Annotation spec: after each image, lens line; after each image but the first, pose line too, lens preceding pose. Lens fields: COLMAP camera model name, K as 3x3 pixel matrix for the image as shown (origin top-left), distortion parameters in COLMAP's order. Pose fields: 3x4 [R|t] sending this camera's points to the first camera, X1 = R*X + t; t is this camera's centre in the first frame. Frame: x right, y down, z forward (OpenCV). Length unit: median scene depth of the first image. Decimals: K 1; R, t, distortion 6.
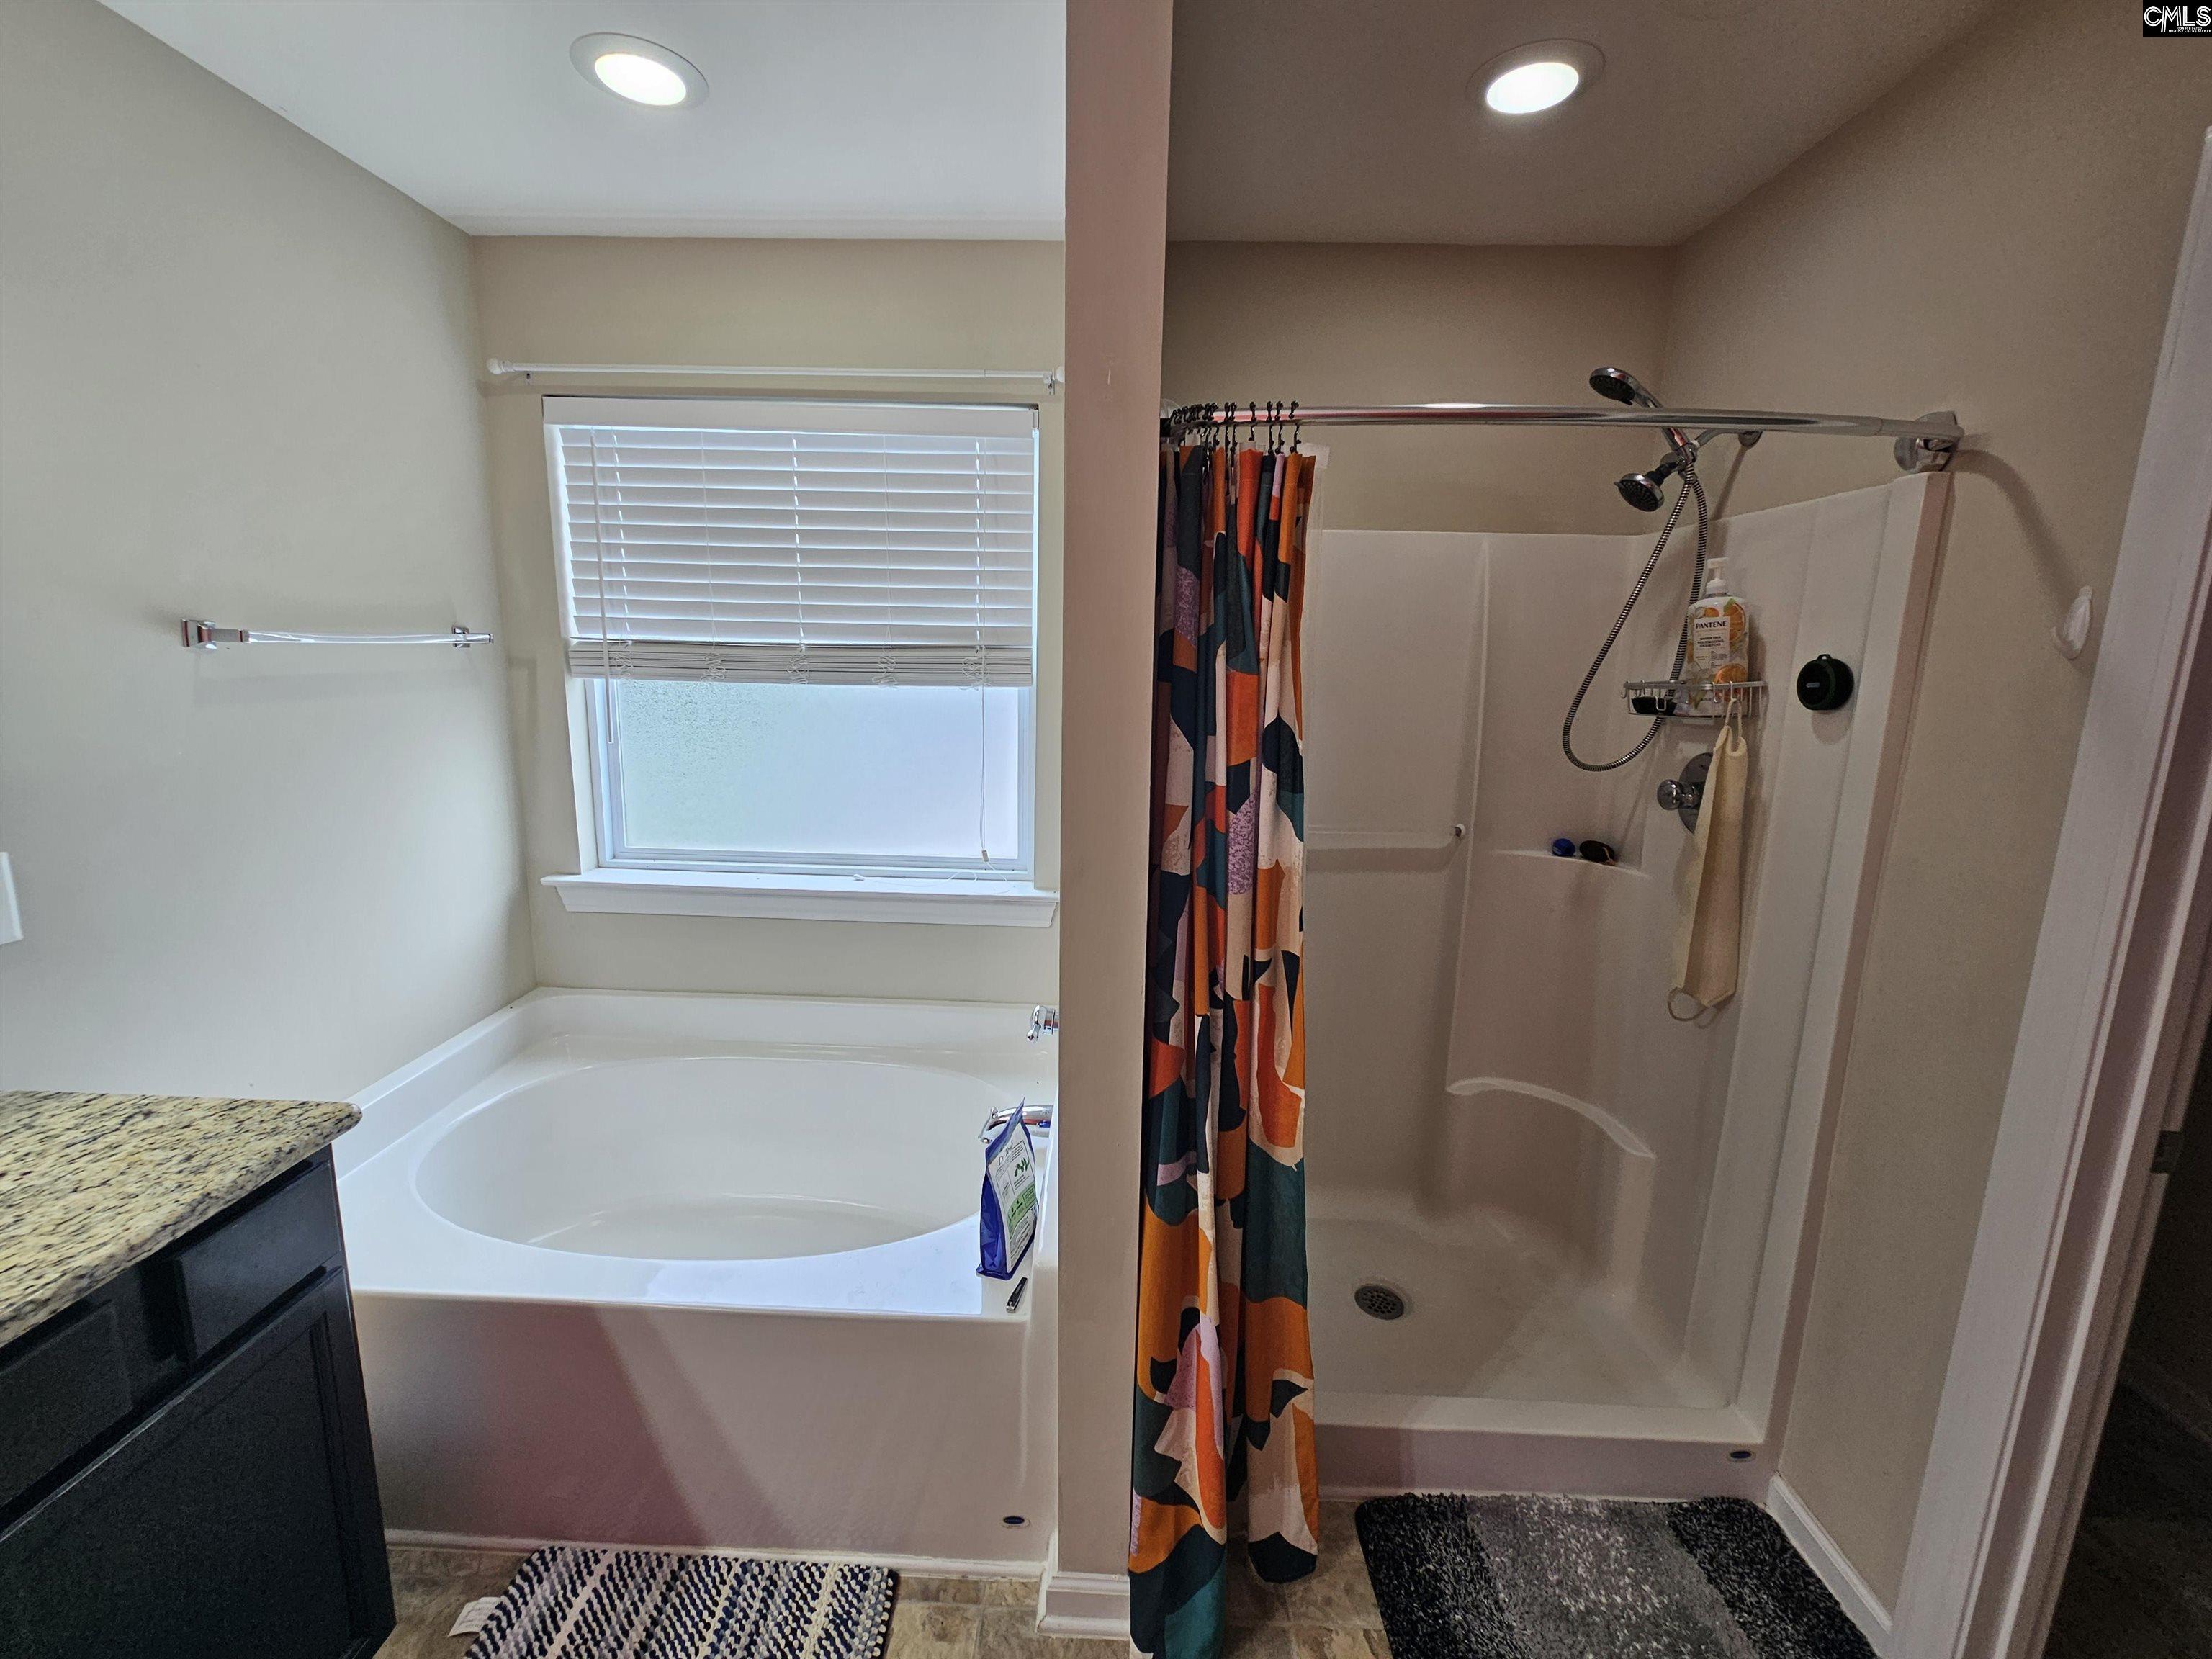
lens RADIAL K [[903.8, 0, 1102.5], [0, 903.8, 810.2], [0, 0, 1]] dist [-0.001092, -0.000109]
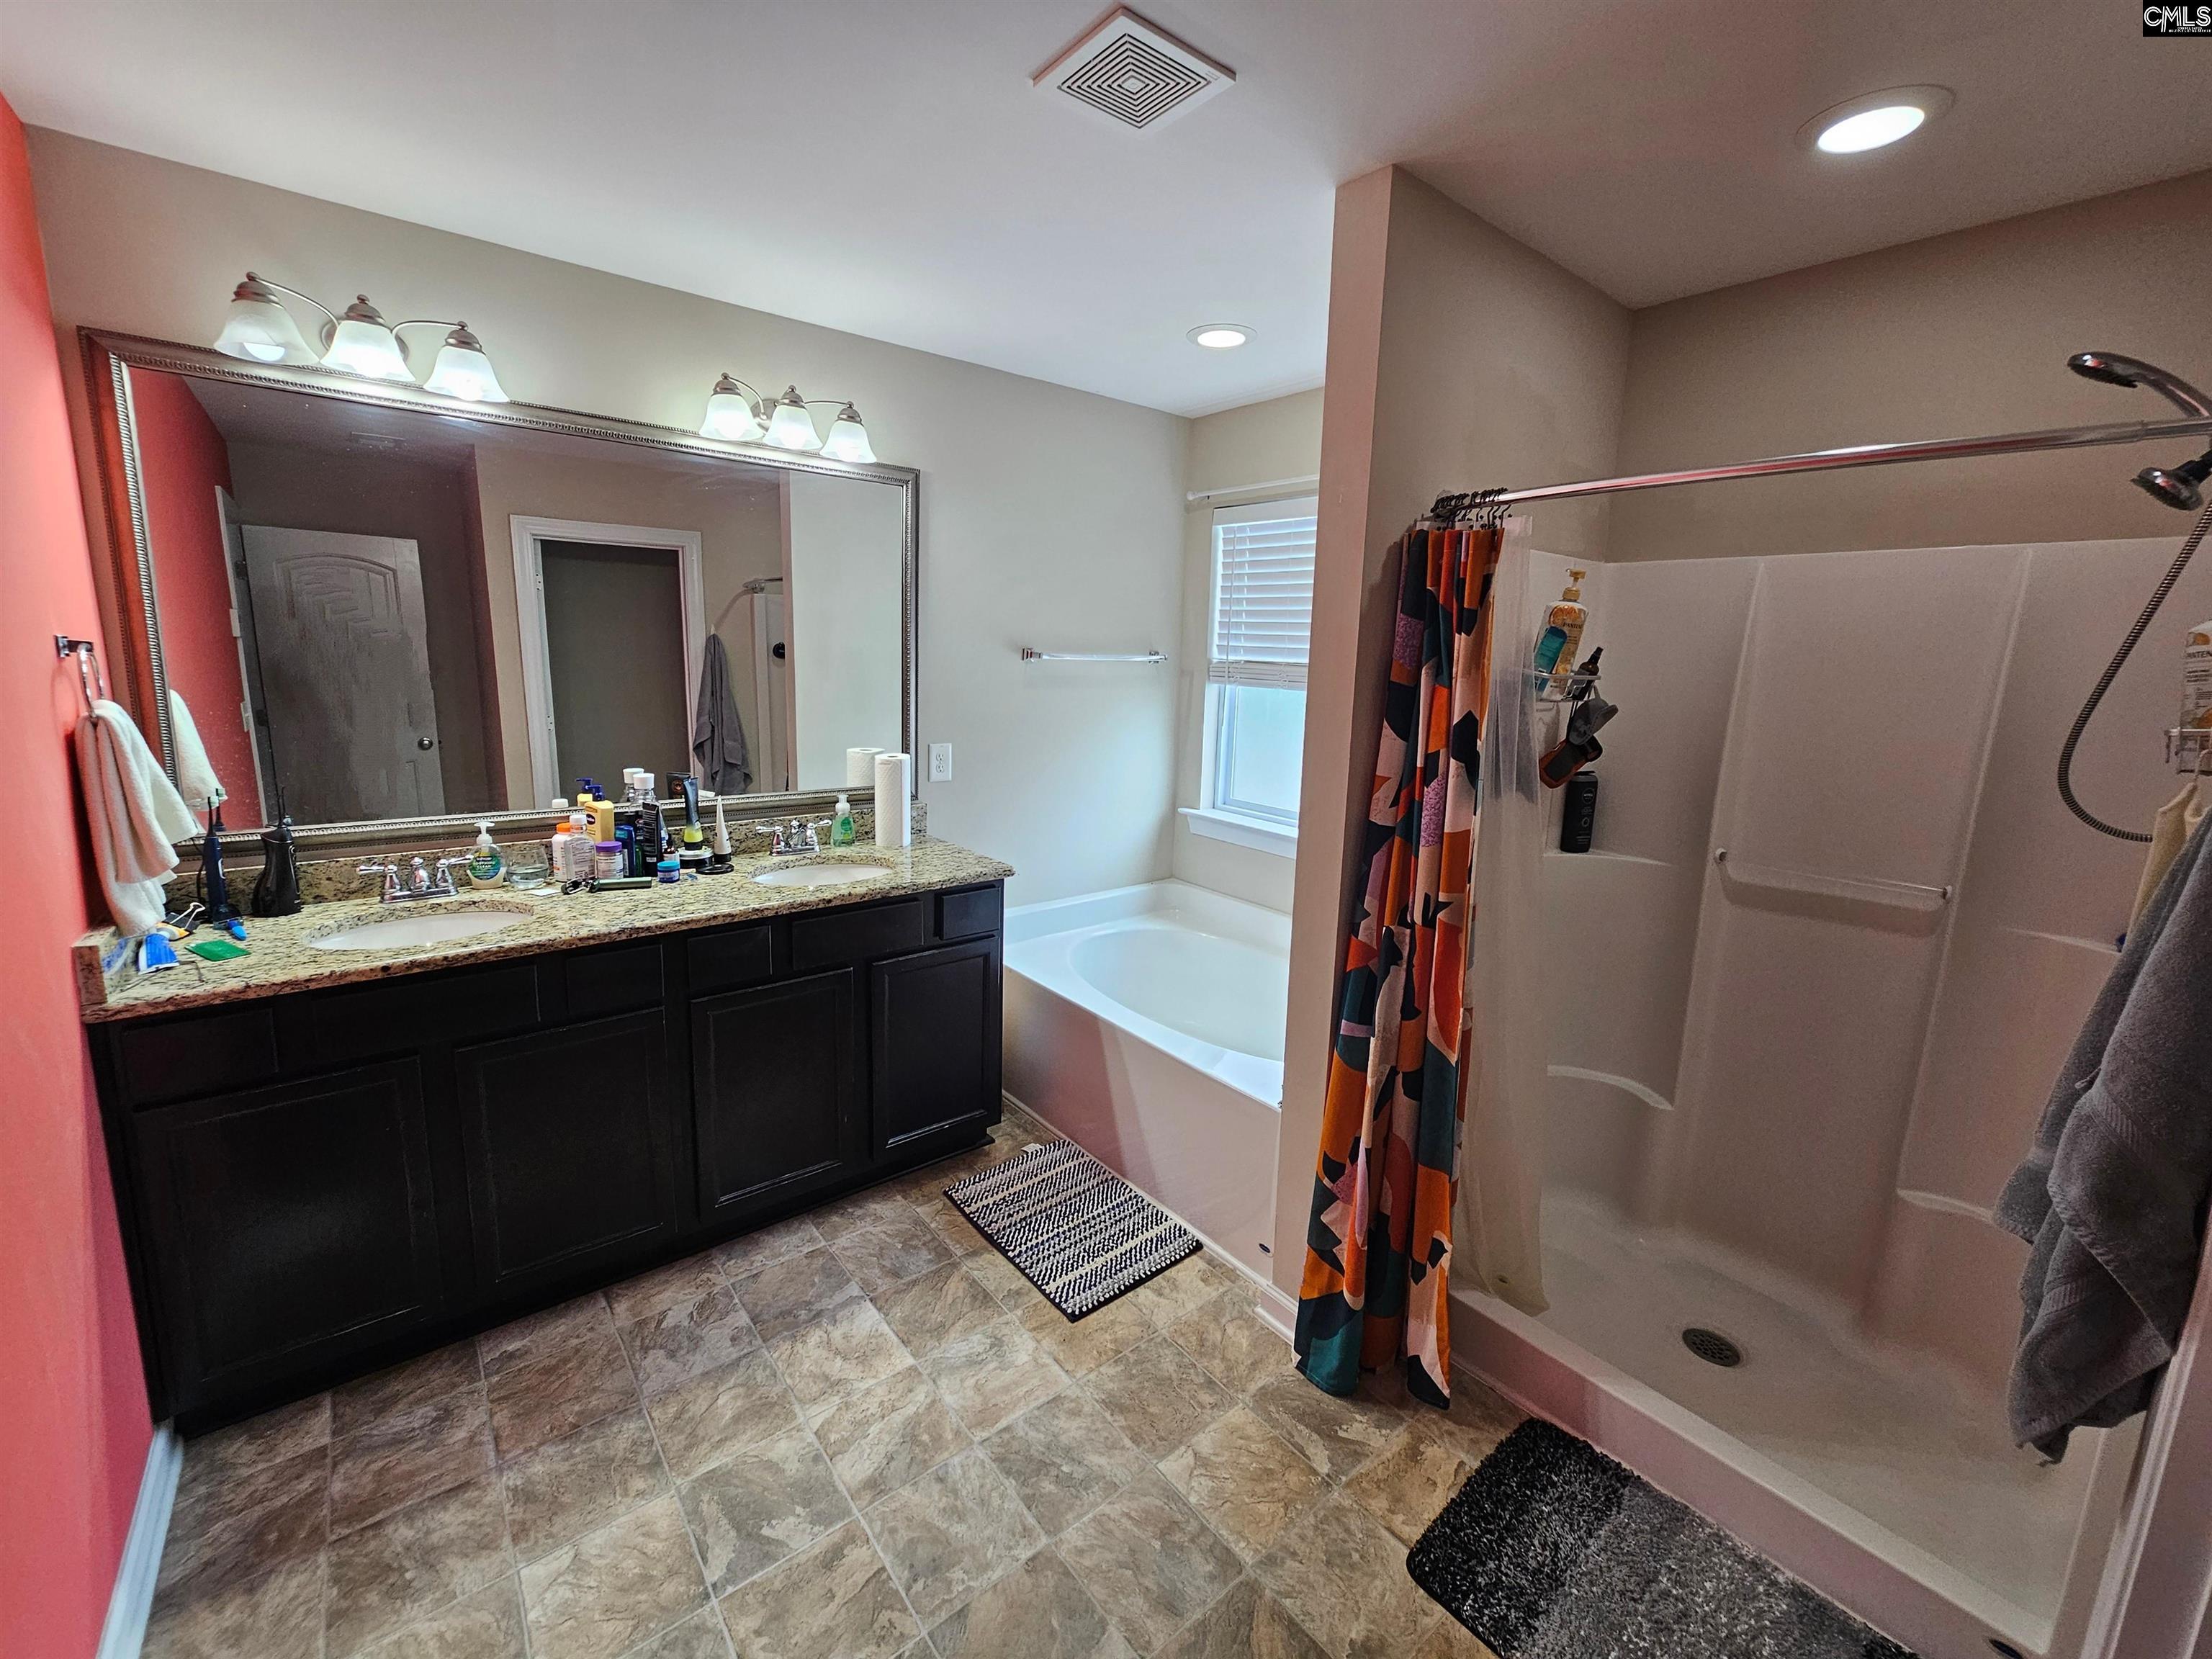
lens RADIAL K [[903.8, 0, 1102.5], [0, 903.8, 820.4], [0, 0, 1]] dist [-0.001092, -0.000109]
pose [[0.652994, 0.142668, -0.743804, 0.782355], [-0.153217, 0.986675, 0.054741, 0.048843], [0.741703, 0.078218, 0.666153, -0.266505]]
